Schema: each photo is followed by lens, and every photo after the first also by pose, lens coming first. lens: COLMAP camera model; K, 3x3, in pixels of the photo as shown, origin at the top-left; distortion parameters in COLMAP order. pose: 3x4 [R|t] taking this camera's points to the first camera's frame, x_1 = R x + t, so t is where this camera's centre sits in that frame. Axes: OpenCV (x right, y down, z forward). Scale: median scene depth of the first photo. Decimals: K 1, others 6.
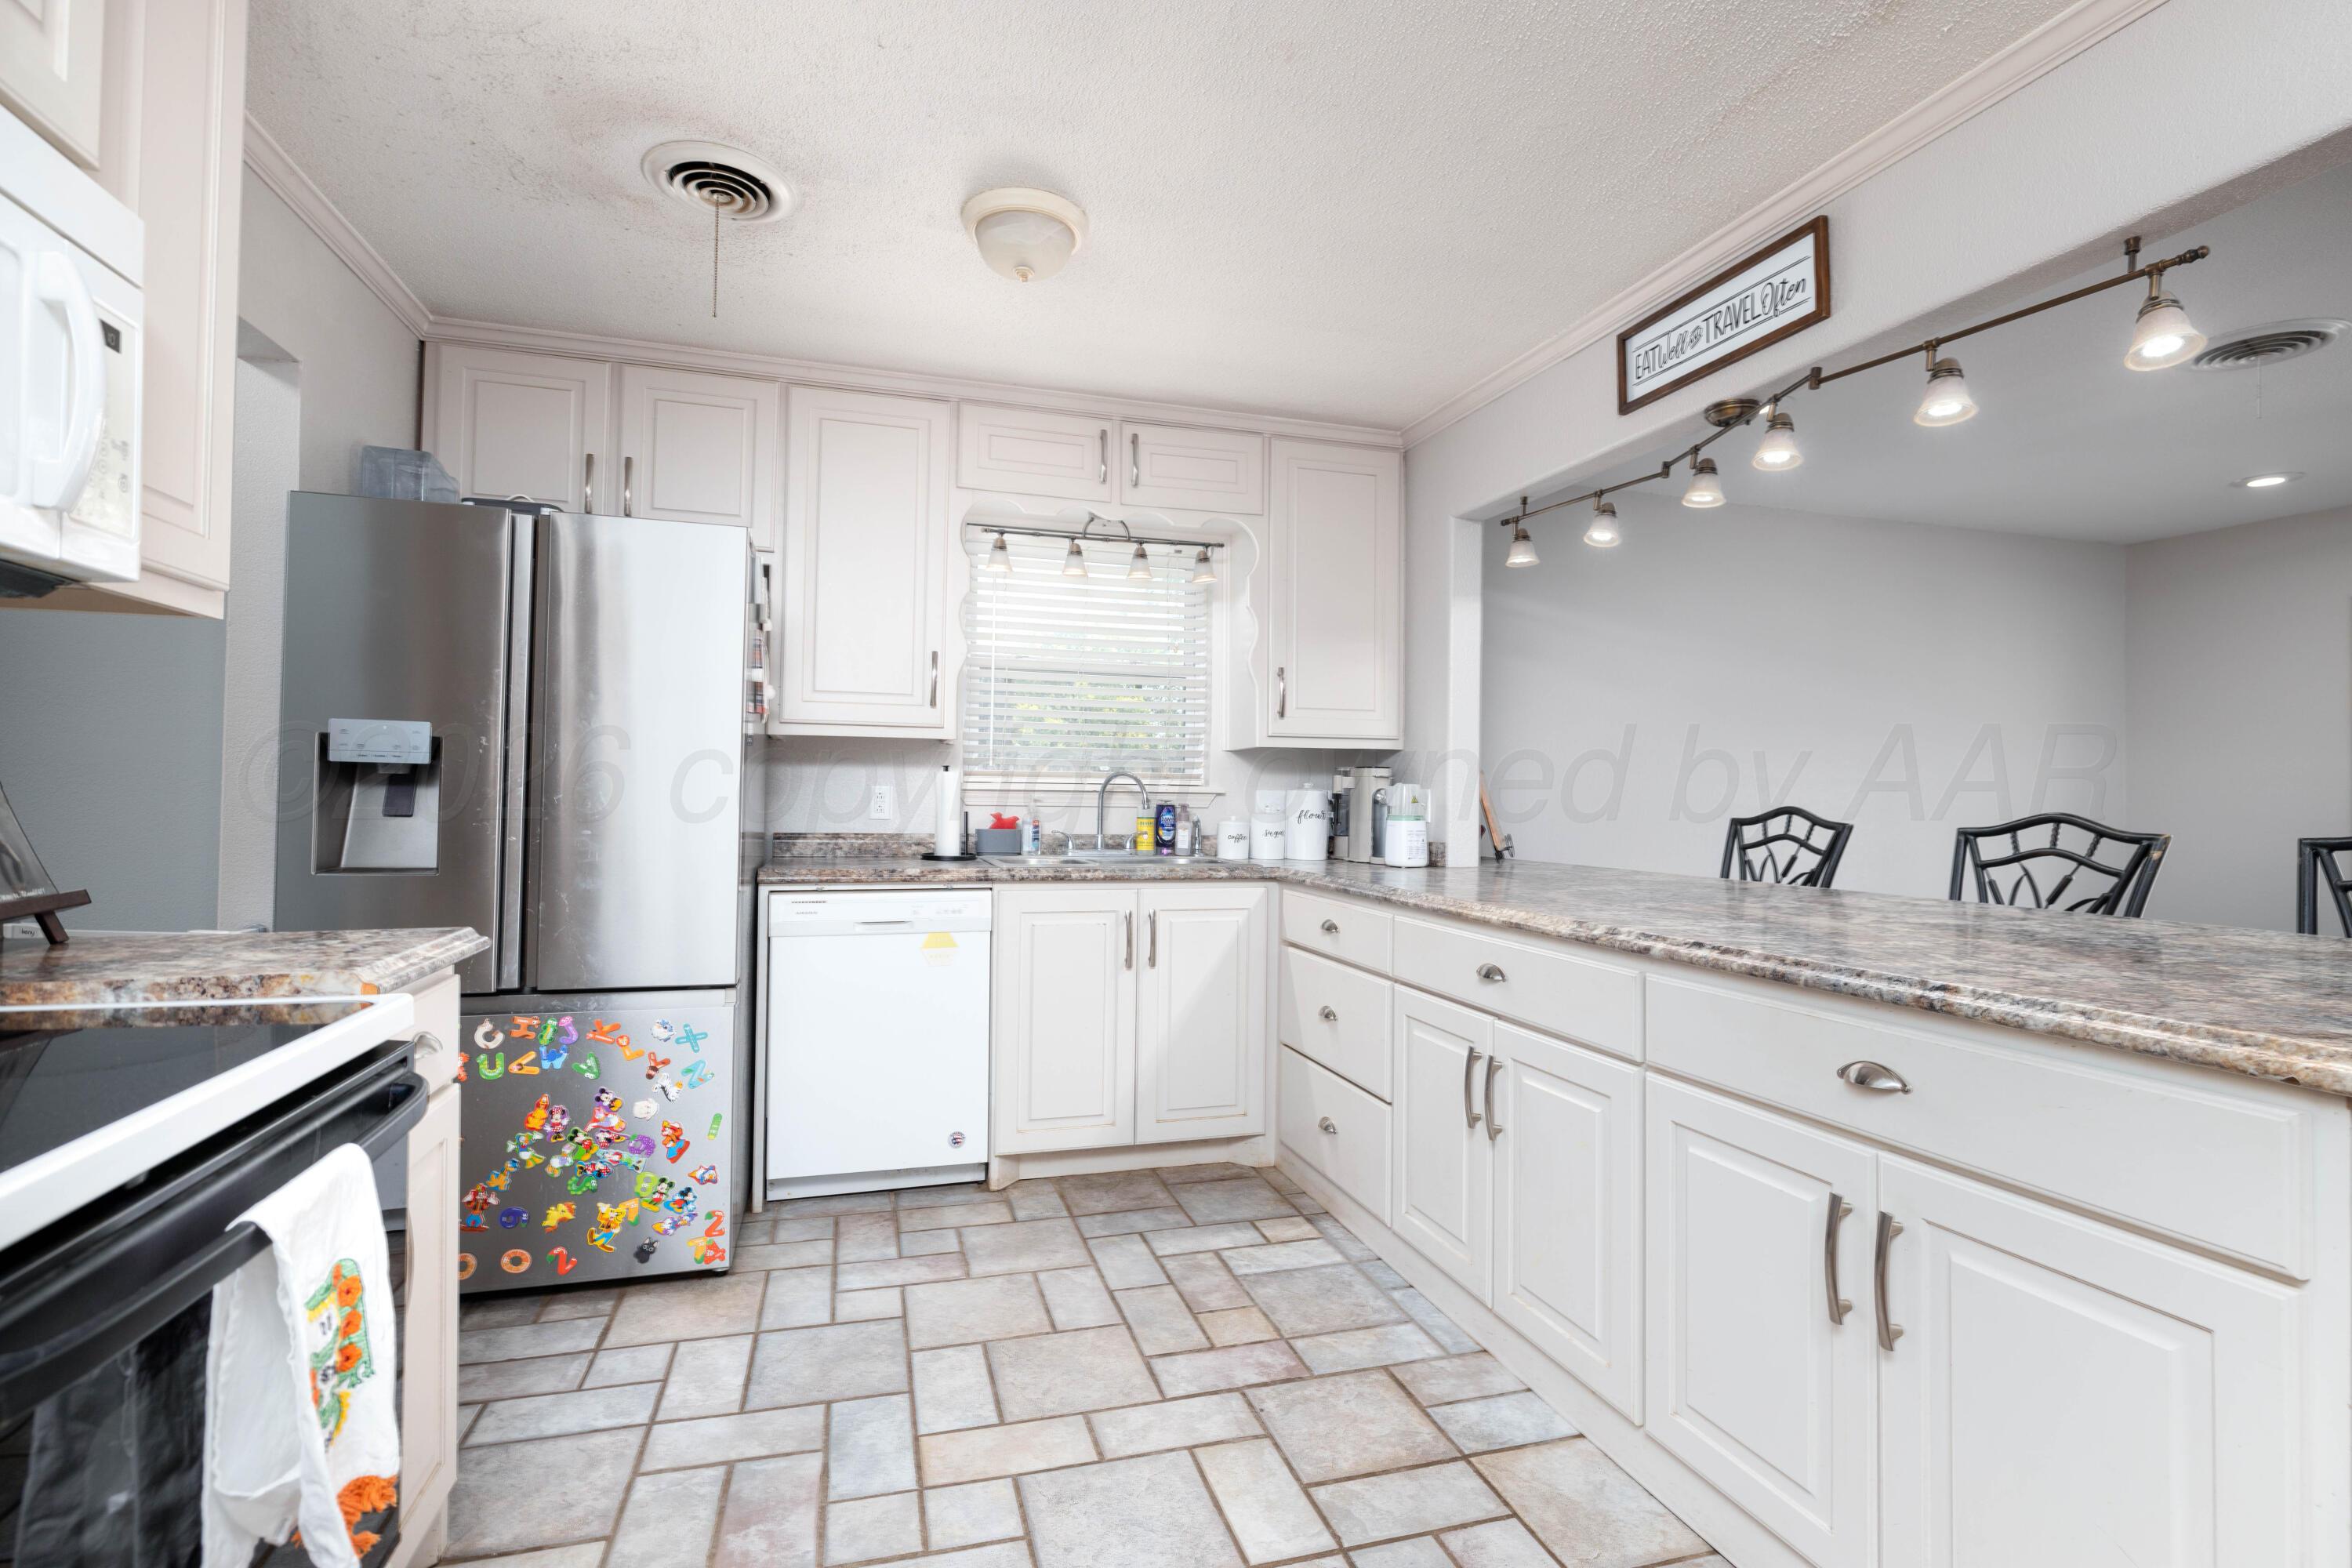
lens RADIAL K [[1100.0, 0, 1148.7], [0, 1100.0, 777.3], [0, 0, 1]] dist [-0.022141, 0.005386]
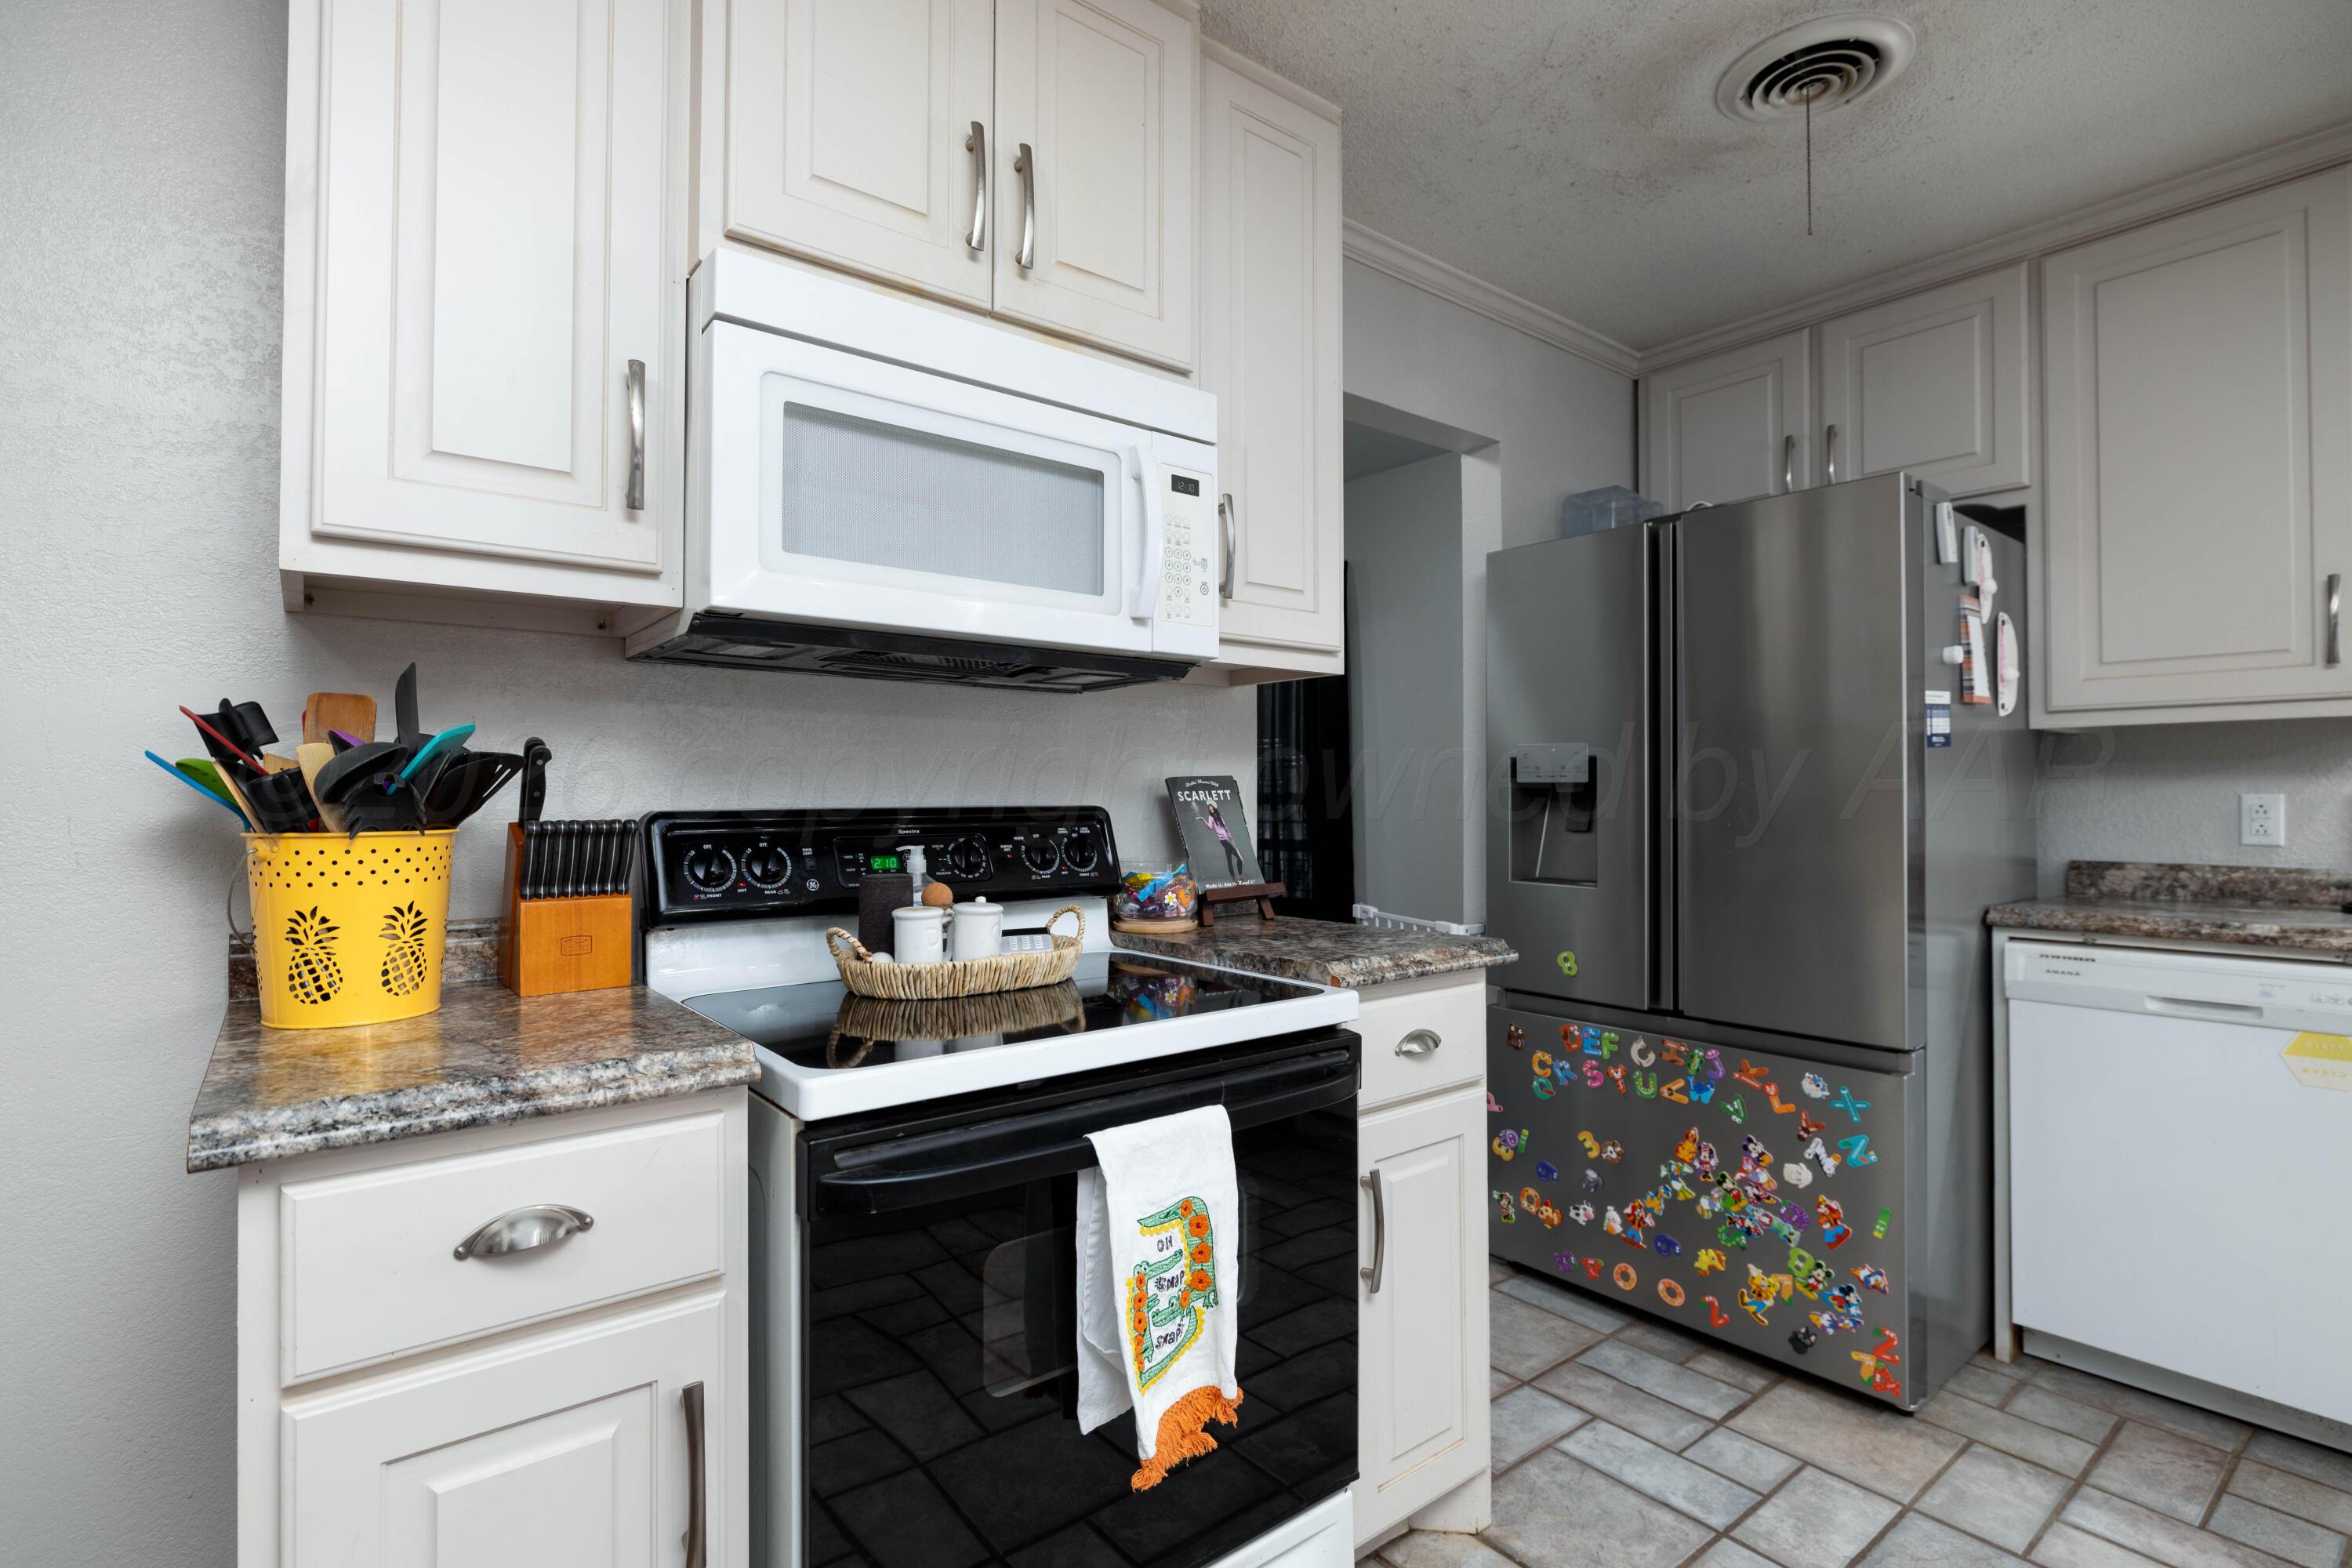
lens RADIAL K [[1100.0, 0, 1148.7], [0, 1100.0, 777.3], [0, 0, 1]] dist [-0.022141, 0.005386]
pose [[0.361439, -0.031296, -0.931870, 0.168928], [0.019361, 0.999473, -0.026057, 0.002195], [0.932195, -0.008624, 0.361855, 0.217206]]
